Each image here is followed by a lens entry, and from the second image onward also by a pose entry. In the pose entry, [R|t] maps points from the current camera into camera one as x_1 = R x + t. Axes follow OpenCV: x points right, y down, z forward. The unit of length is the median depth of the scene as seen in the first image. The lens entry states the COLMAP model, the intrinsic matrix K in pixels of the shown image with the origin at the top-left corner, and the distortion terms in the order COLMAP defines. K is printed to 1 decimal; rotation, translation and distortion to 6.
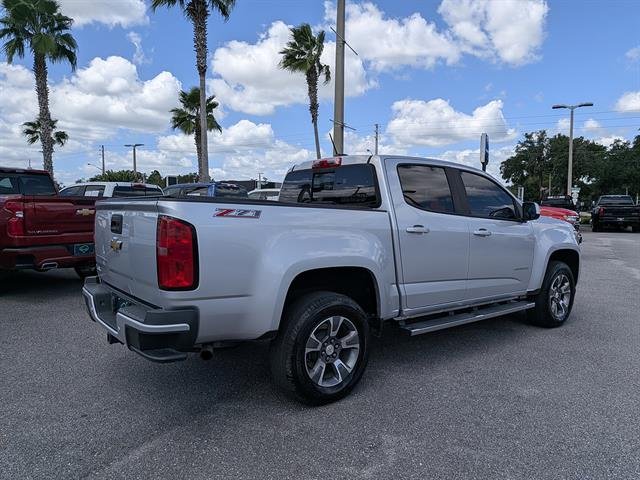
lens RADIAL K [[463.5, 0, 325.4], [0, 463.5, 258.0], [0, 0, 1]] dist [0.006782, -0.013204]
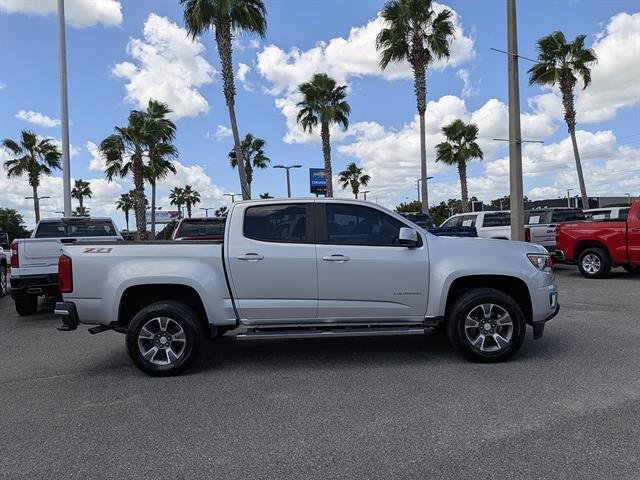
lens RADIAL K [[463.5, 0, 325.4], [0, 463.5, 258.0], [0, 0, 1]] dist [0.006782, -0.013204]
pose [[0.767508, -0.015239, -0.640858, 1.030103], [-0.018956, 0.998741, -0.046451, -0.003628], [0.640759, 0.047800, 0.766253, 0.141228]]
